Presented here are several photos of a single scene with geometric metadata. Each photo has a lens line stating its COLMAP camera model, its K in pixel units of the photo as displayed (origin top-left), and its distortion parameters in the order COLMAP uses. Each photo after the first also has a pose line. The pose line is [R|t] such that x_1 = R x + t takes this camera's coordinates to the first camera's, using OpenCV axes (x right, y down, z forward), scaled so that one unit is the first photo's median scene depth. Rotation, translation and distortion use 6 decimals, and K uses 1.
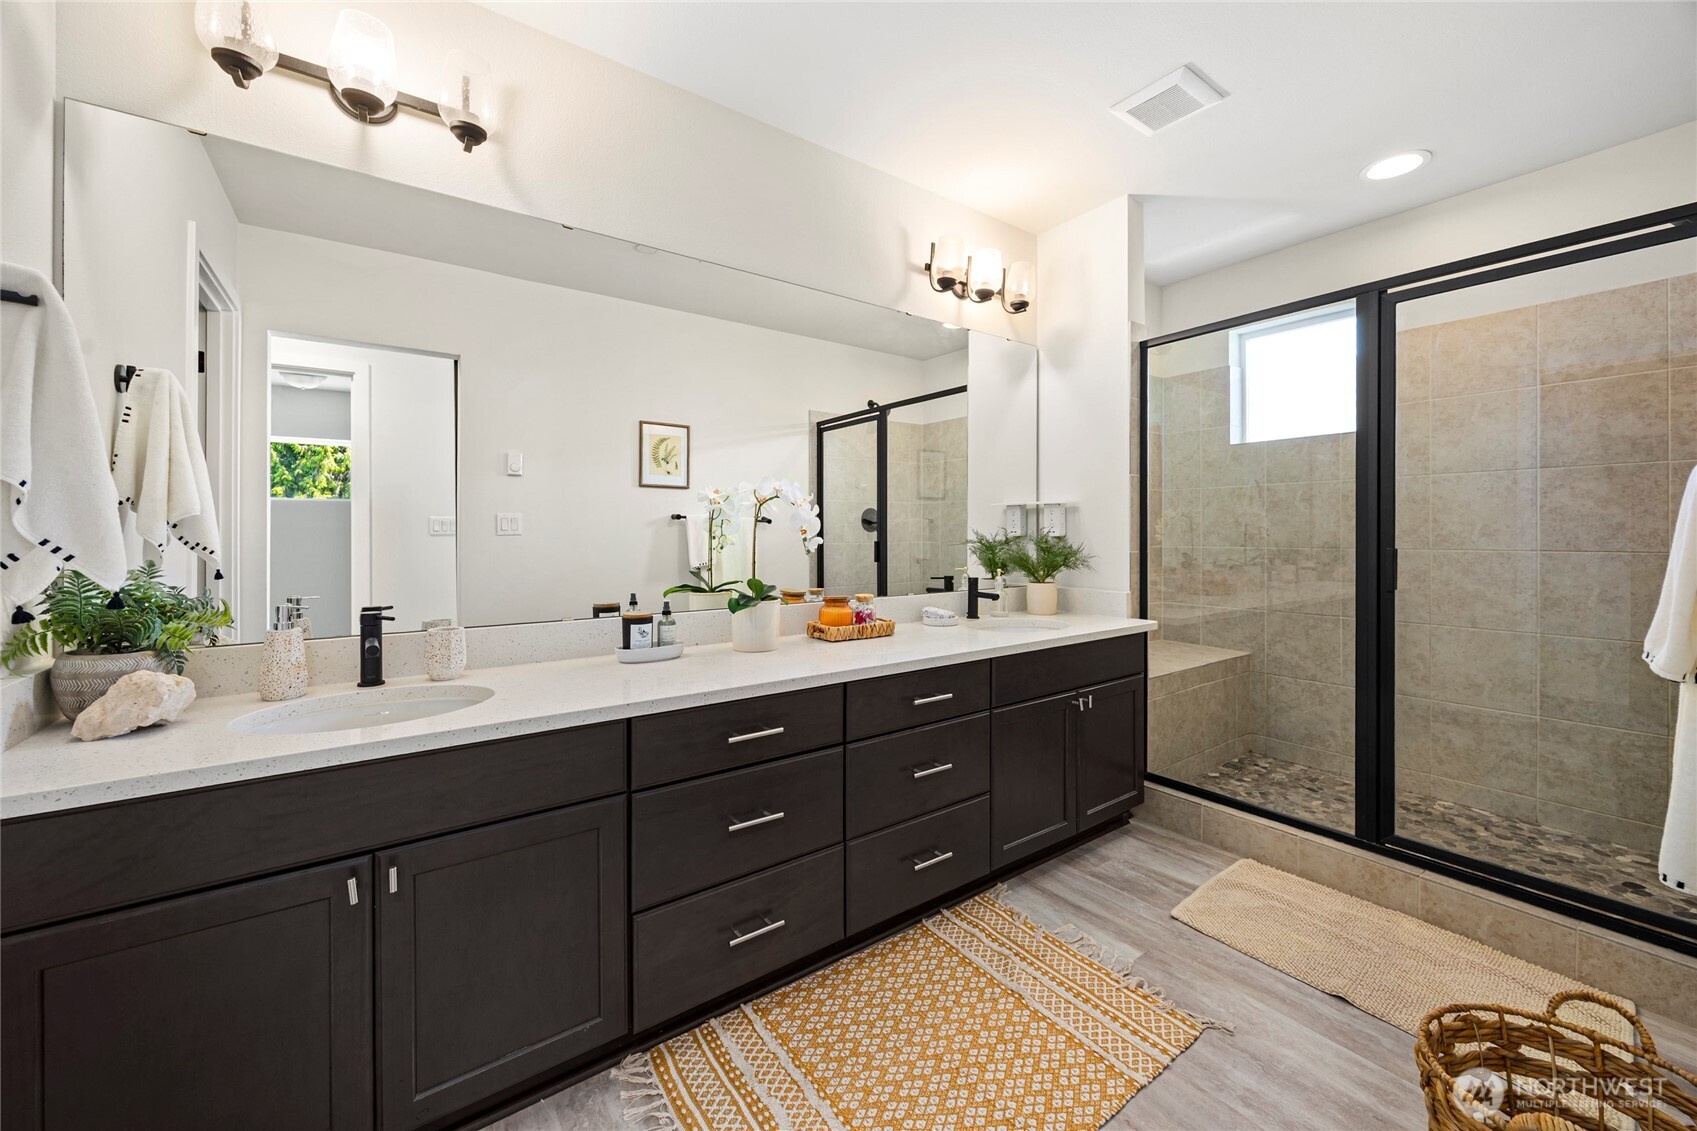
lens RADIAL K [[654.5, 0, 845.6], [0, 654.5, 540.8], [0, 0, 1]] dist [-0.006466, 0.000124]
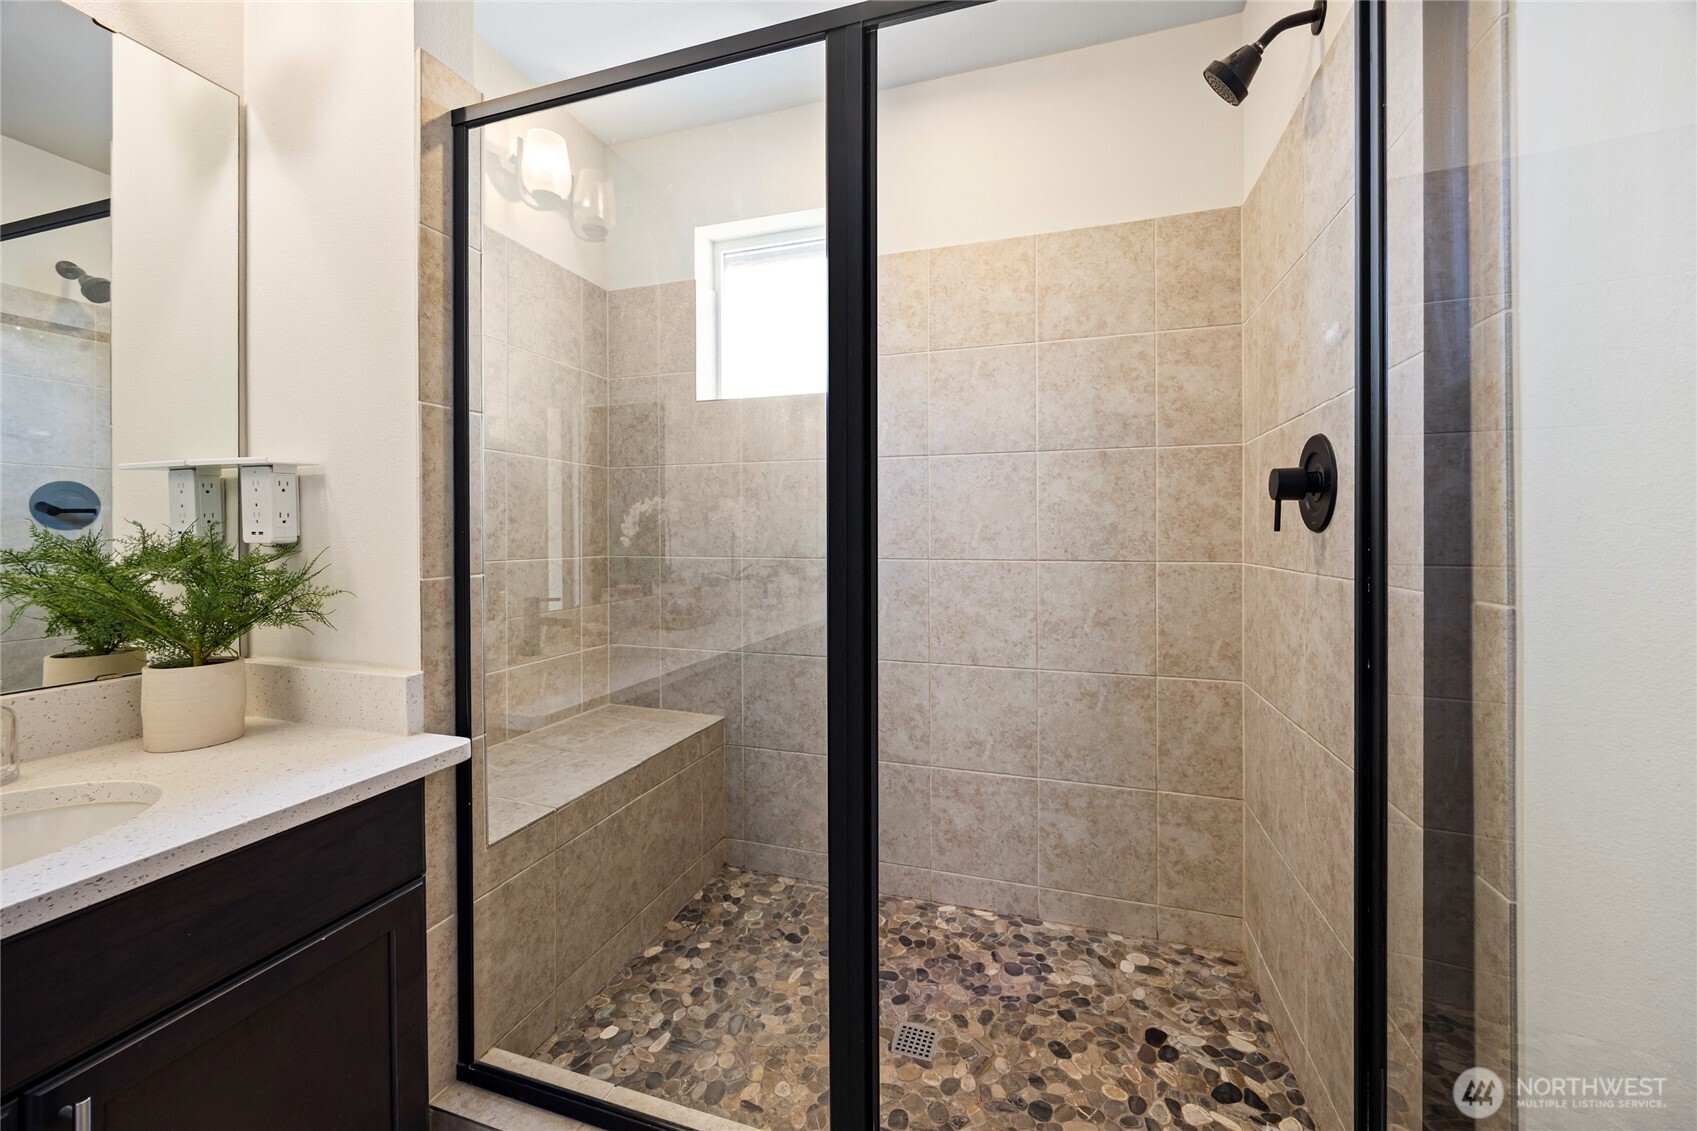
lens RADIAL K [[654.5, 0, 853.6], [0, 654.5, 538.2], [0, 0, 1]] dist [-0.006466, 0.000124]
pose [[0.800151, -0.000551, 0.599799, 0.438561], [0.004656, 0.999975, -0.005293, -0.007333], [-0.599781, 0.007028, 0.800133, 0.520302]]
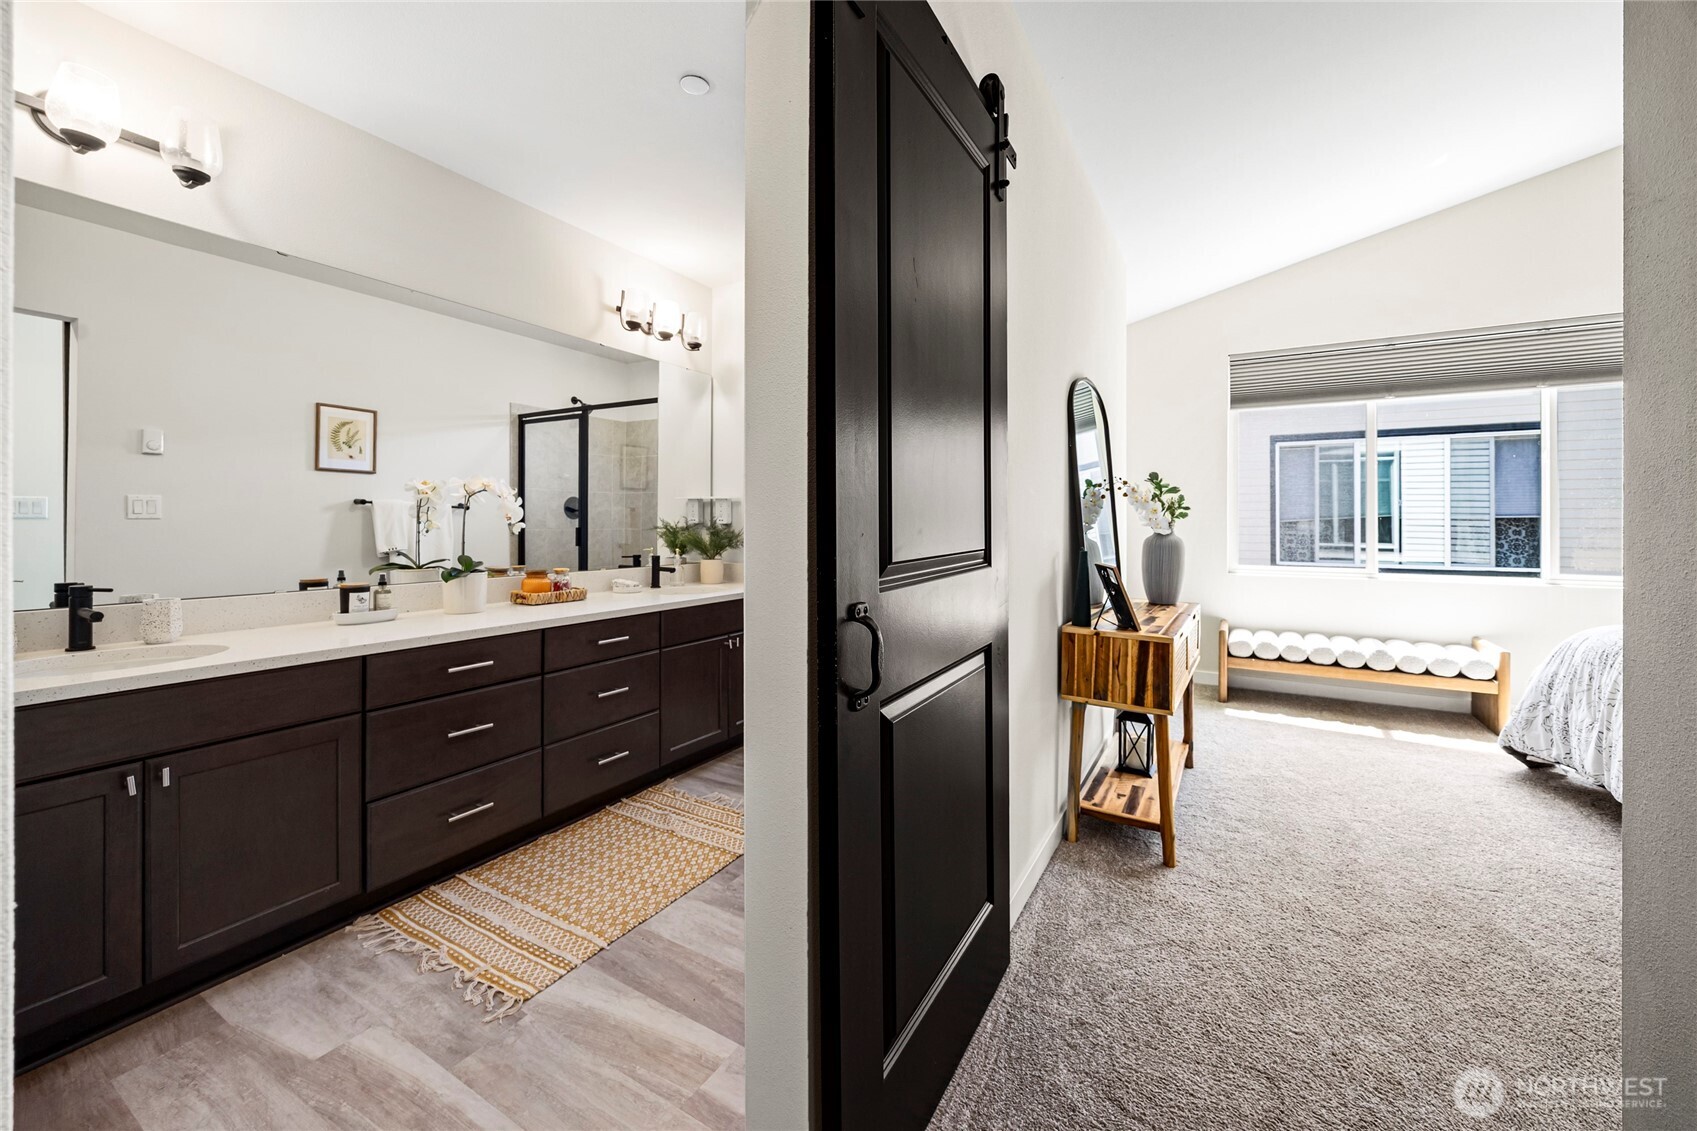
lens RADIAL K [[654.5, 0, 850.0], [0, 654.5, 530.0], [0, 0, 1]] dist [-0.006466, 0.000124]
pose [[0.908958, 0.003438, 0.416874, 0.007843], [-0.003793, 0.999993, 0.000024, 0.005189], [-0.416871, -0.001603, 0.908964, -0.338626]]
